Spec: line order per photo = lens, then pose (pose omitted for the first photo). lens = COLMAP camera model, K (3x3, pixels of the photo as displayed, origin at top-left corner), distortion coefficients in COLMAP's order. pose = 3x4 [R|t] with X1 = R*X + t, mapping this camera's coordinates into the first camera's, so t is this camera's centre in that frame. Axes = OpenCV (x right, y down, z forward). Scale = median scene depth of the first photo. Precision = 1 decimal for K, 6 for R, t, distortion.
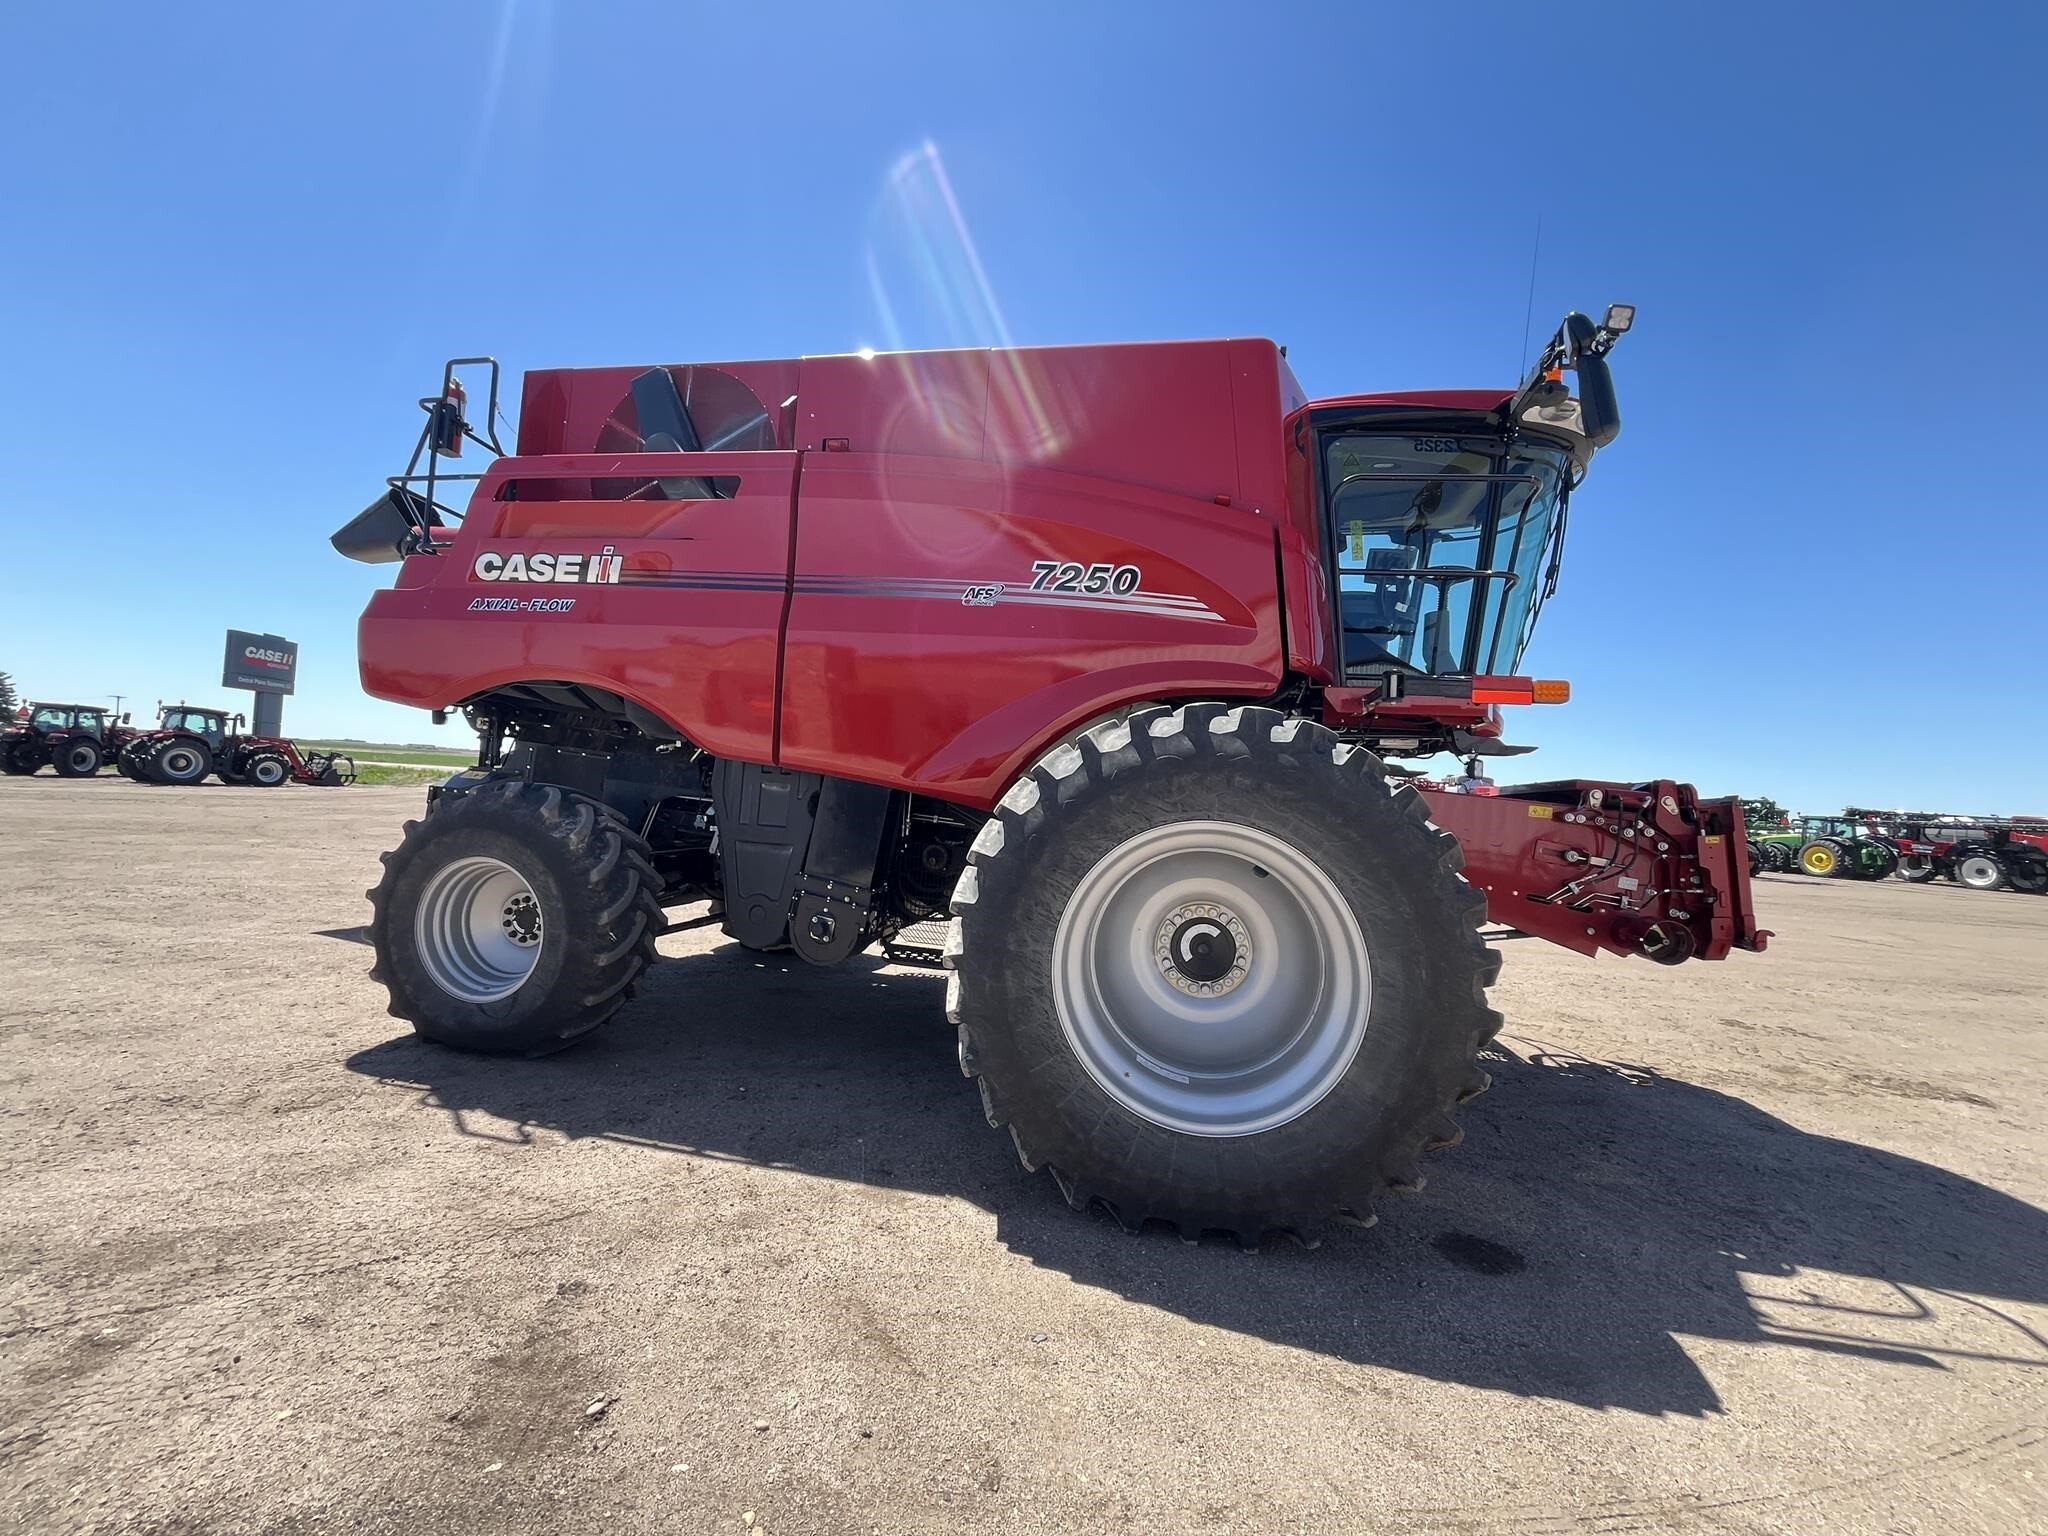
lens RADIAL K [[827.9, 0, 1020.0], [0, 827.9, 768.8], [0, 0, 1]] dist [-0.002966, 0.000276]
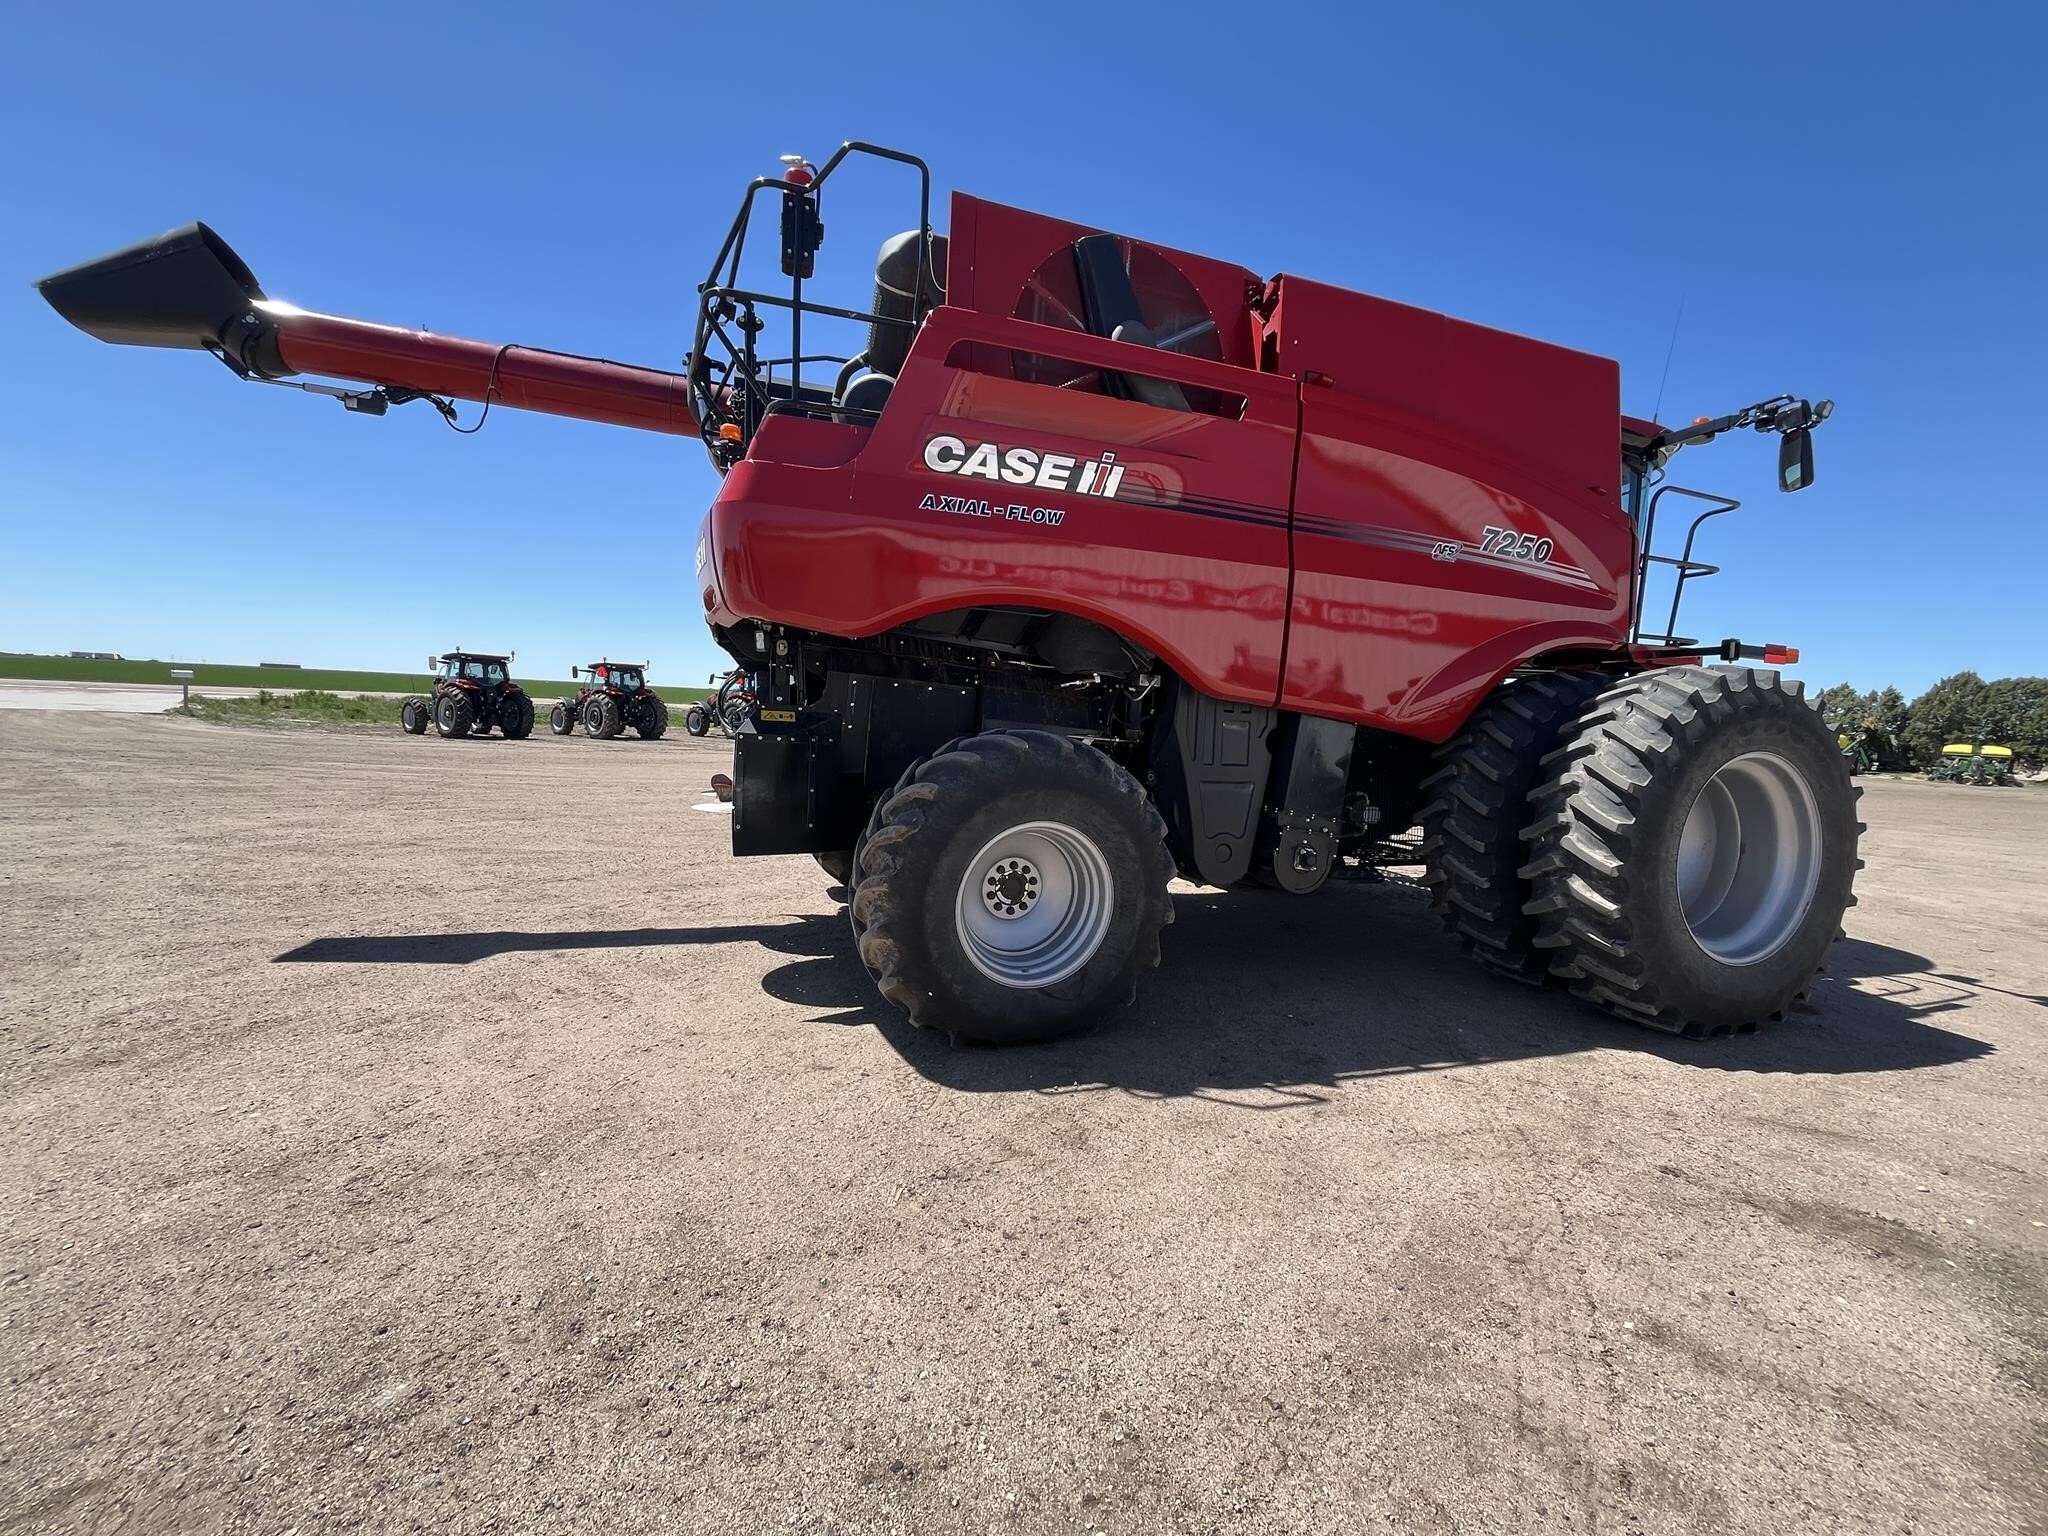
lens RADIAL K [[827.9, 0, 1020.0], [0, 827.9, 768.8], [0, 0, 1]] dist [-0.002966, 0.000276]
pose [[0.864822, -0.057795, 0.498741, -1.145919], [-0.006022, 0.992087, 0.125407, -0.056304], [-0.502043, -0.111458, 0.857631, 0.305073]]
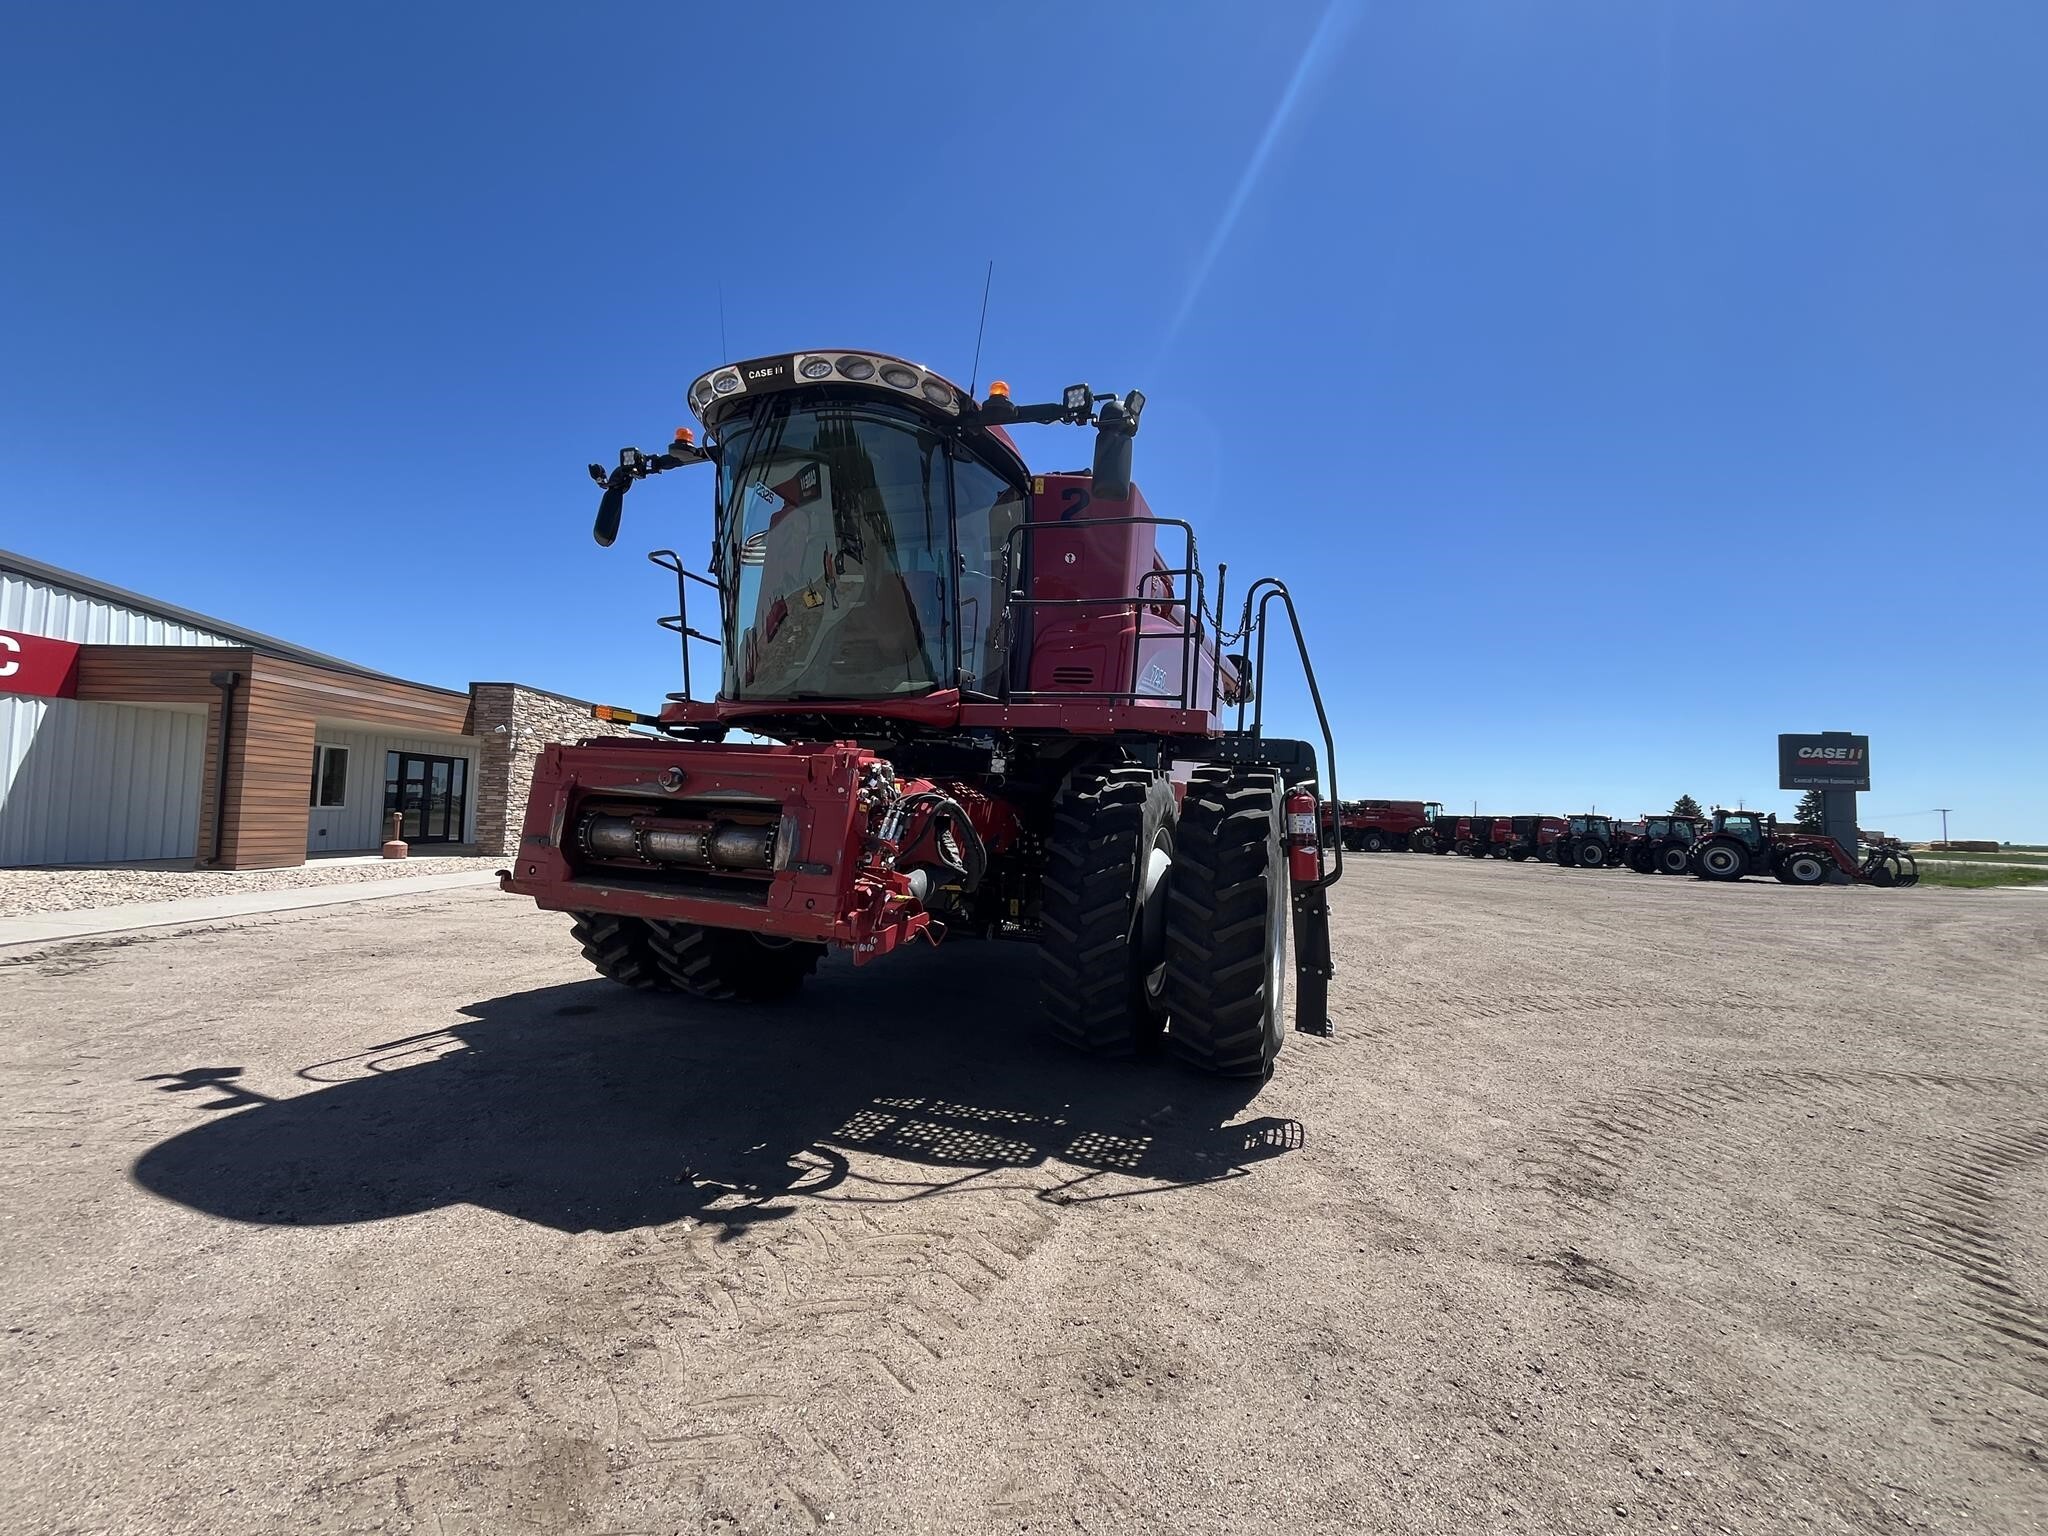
lens RADIAL K [[827.7, 0, 1021.7], [0, 827.7, 768.4], [0, 0, 1]] dist [-0.004896, 0.000036]
pose [[-0.149472, -0.125713, -0.980742, 1.765816], [-0.017056, 0.992065, -0.124565, 0.177358], [0.988619, -0.001892, -0.150430, 1.727046]]
